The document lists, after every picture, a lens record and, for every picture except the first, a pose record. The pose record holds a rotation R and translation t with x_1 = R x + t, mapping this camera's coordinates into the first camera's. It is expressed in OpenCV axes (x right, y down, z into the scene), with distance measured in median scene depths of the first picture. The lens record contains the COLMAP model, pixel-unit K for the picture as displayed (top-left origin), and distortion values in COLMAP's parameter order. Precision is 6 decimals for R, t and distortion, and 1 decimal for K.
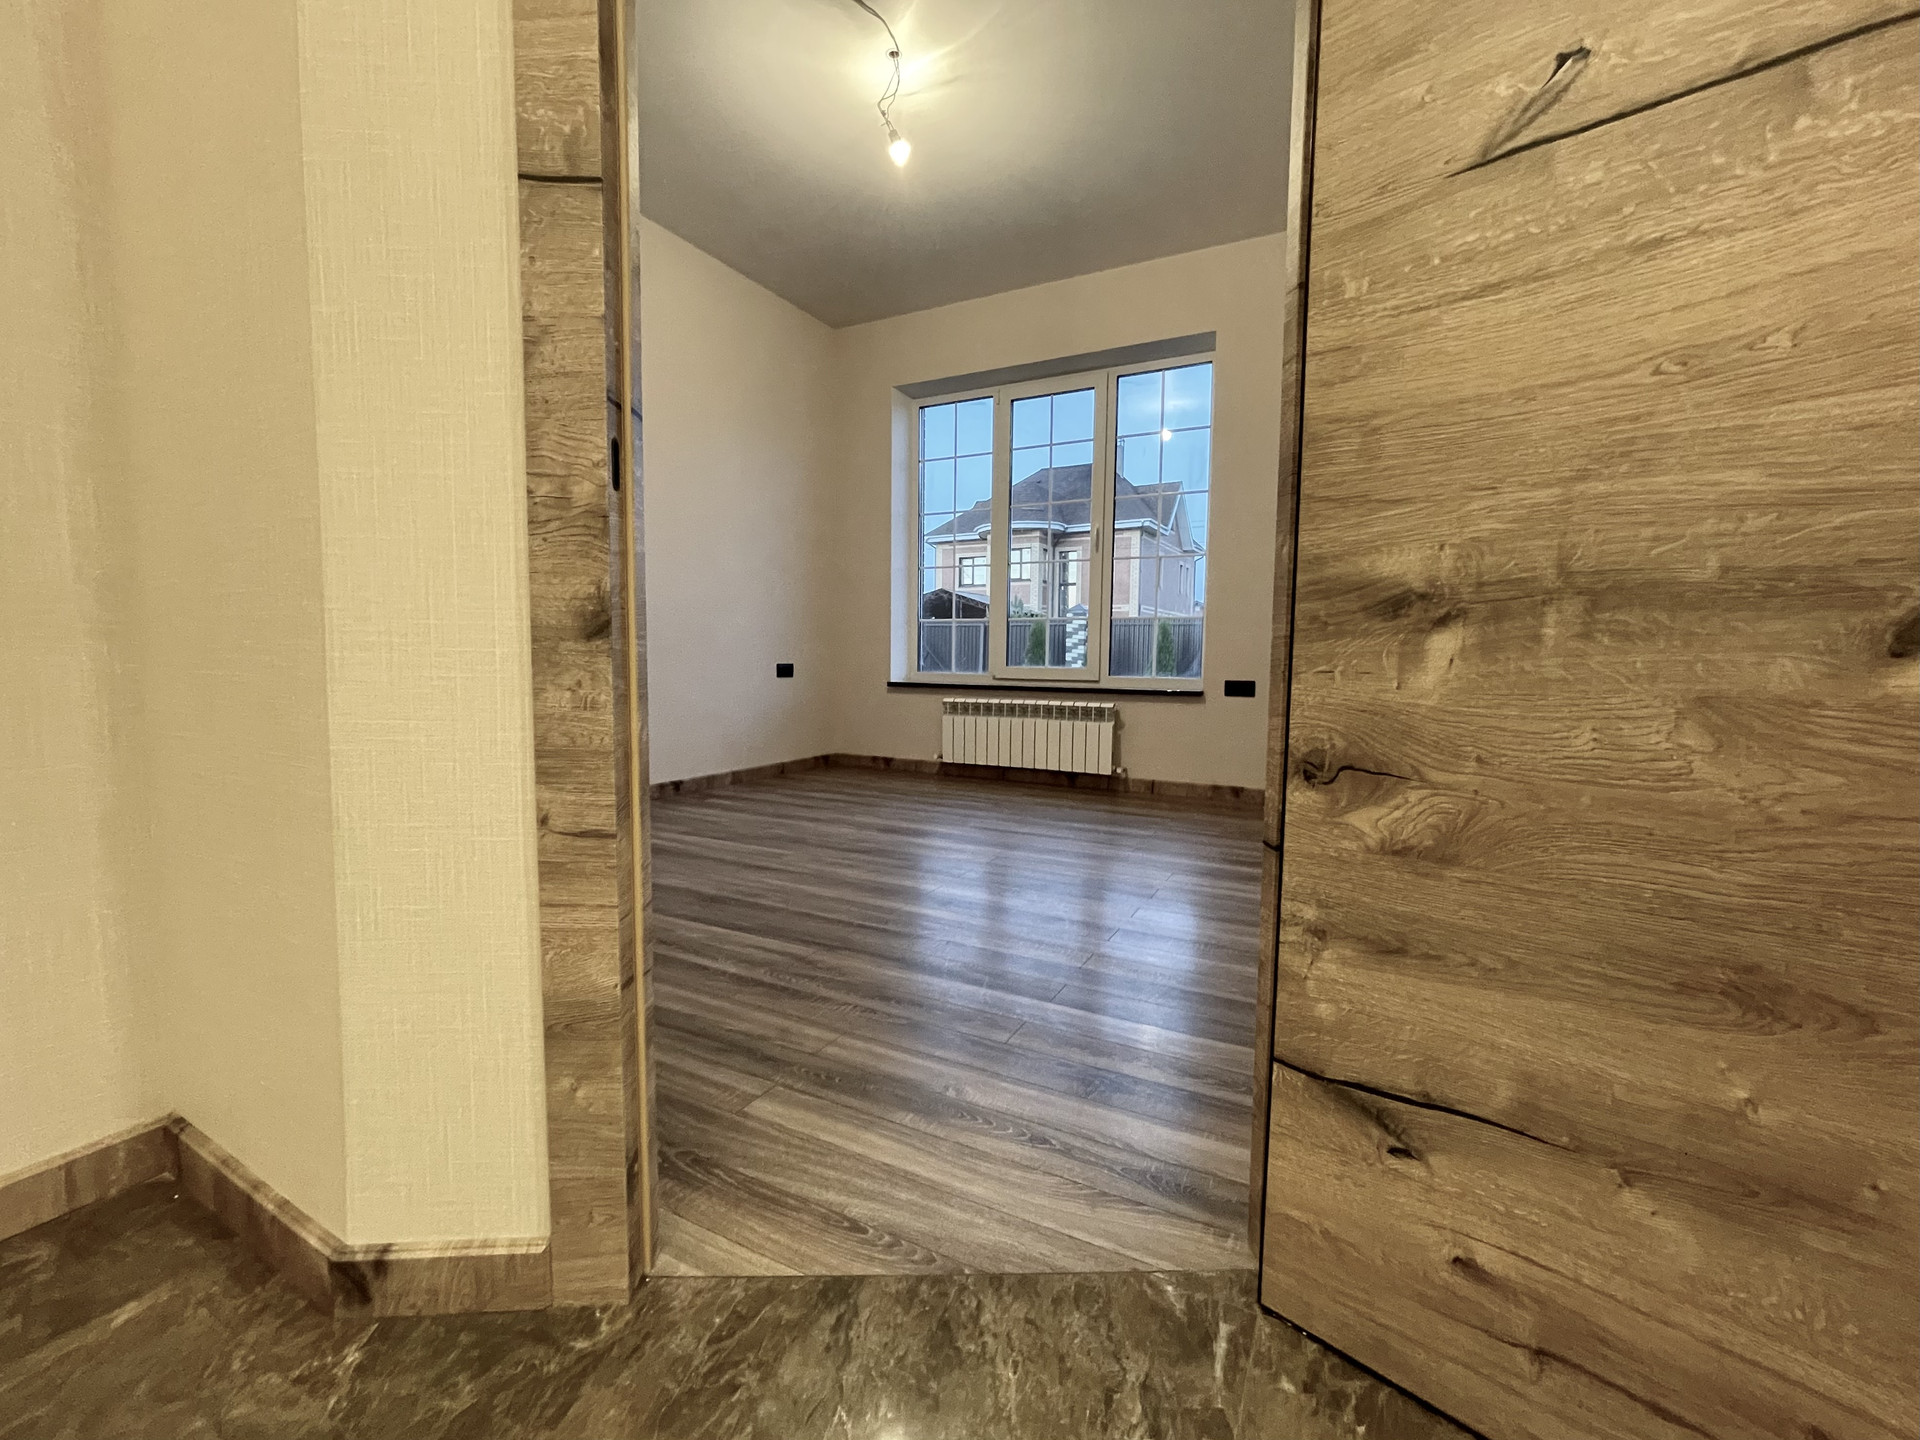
lens RADIAL K [[775.1, 0, 958.0], [0, 775.1, 710.6], [0, 0, 1]] dist [-0.003546, -0.001625]
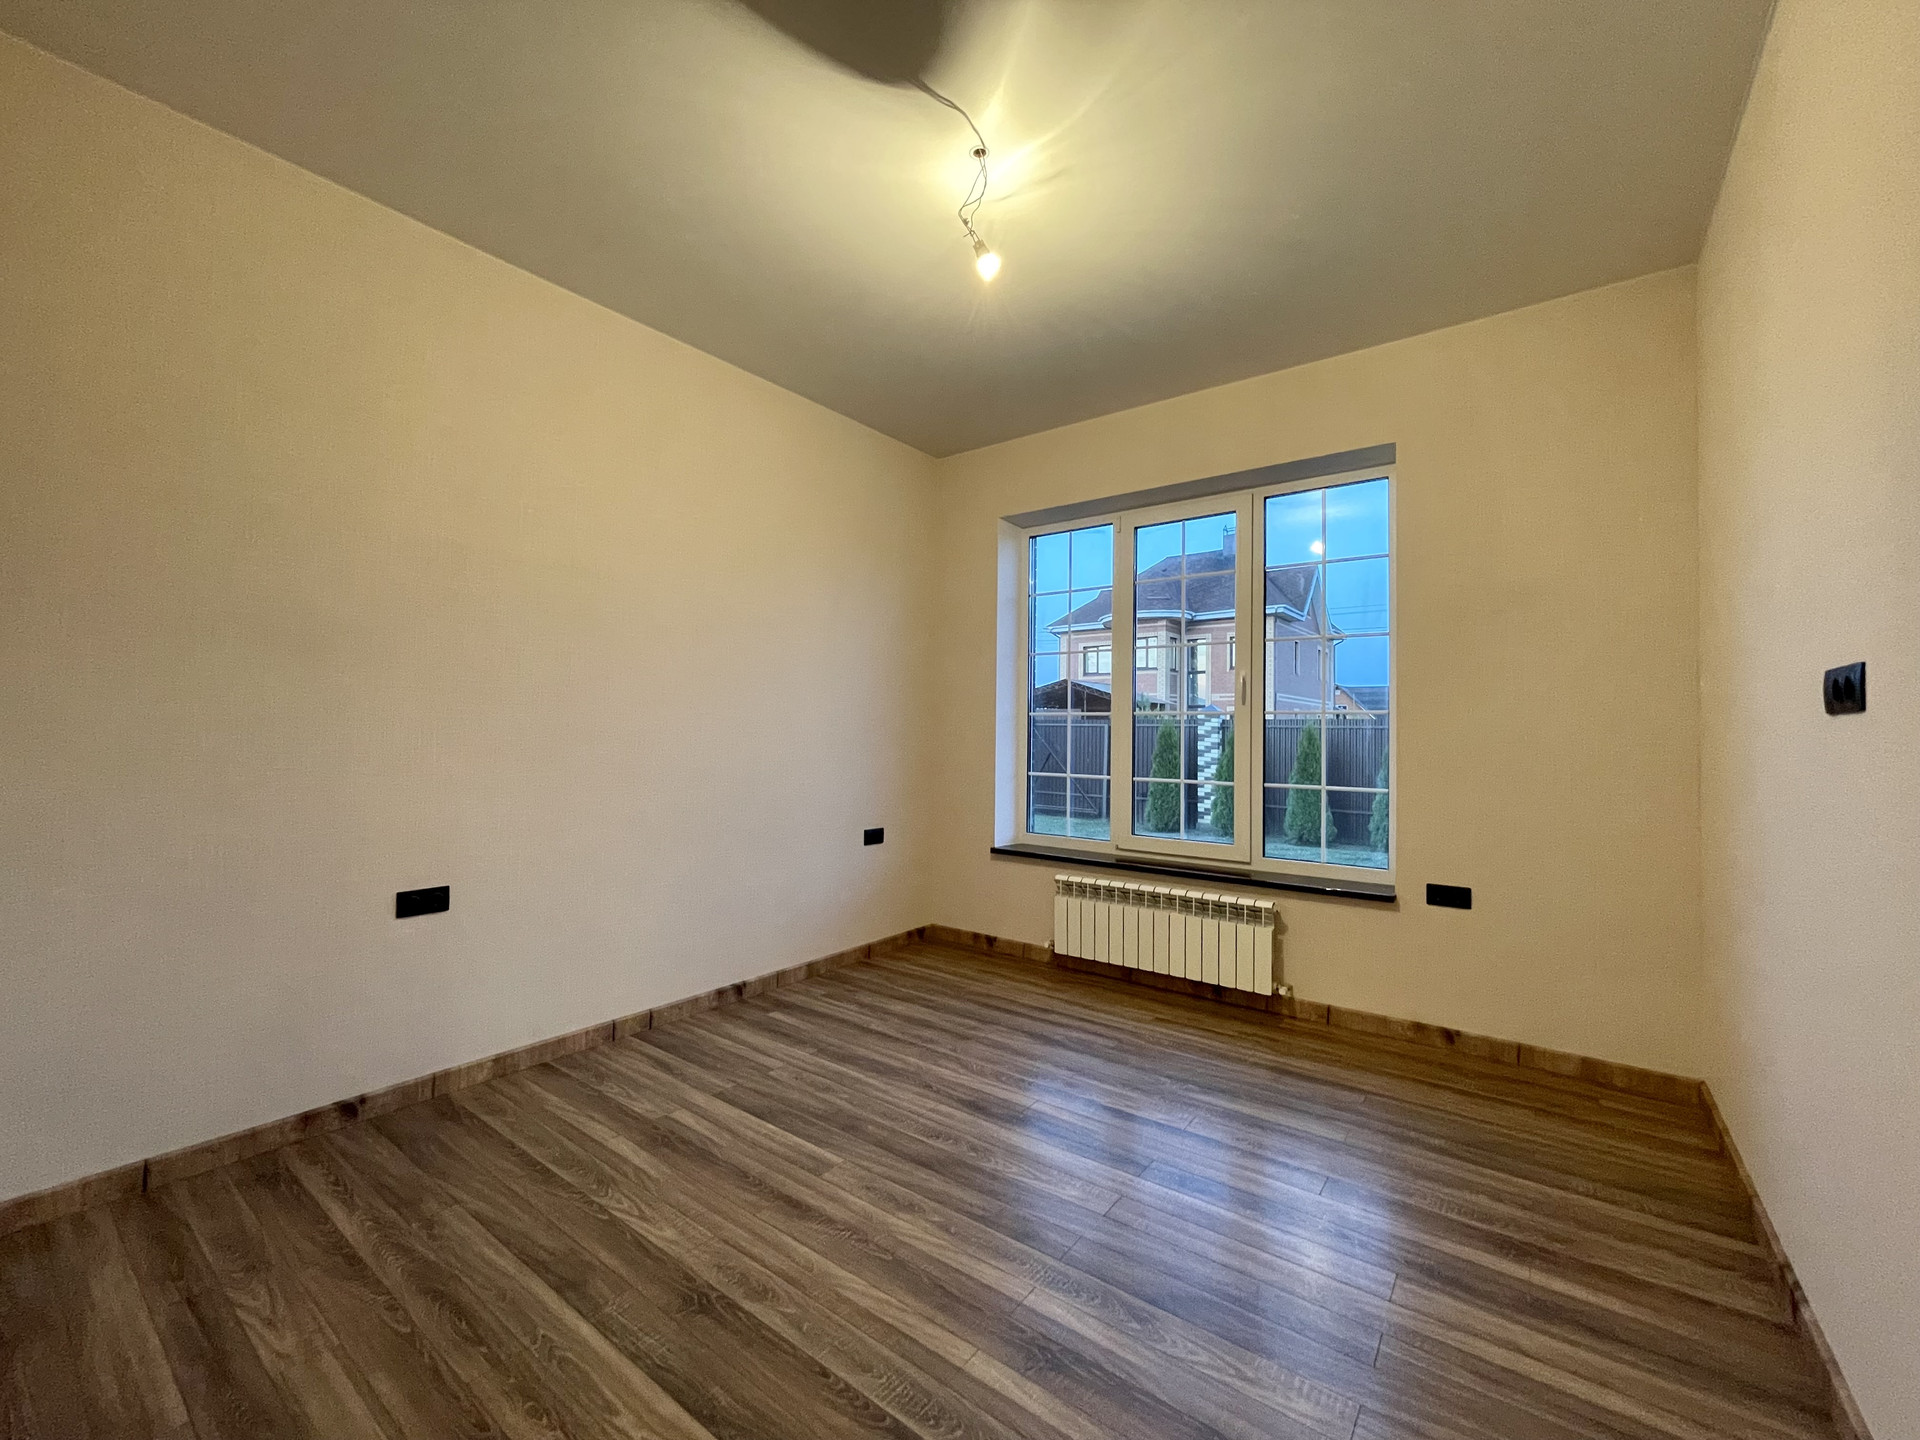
lens RADIAL K [[775.1, 0, 959.8], [0, 775.1, 718.2], [0, 0, 1]] dist [-0.003546, -0.001625]
pose [[0.987600, -0.003390, -0.156954, 0.011115], [-0.012827, 0.994682, -0.102196, -0.100179], [0.156466, 0.102942, 0.982304, 0.146535]]
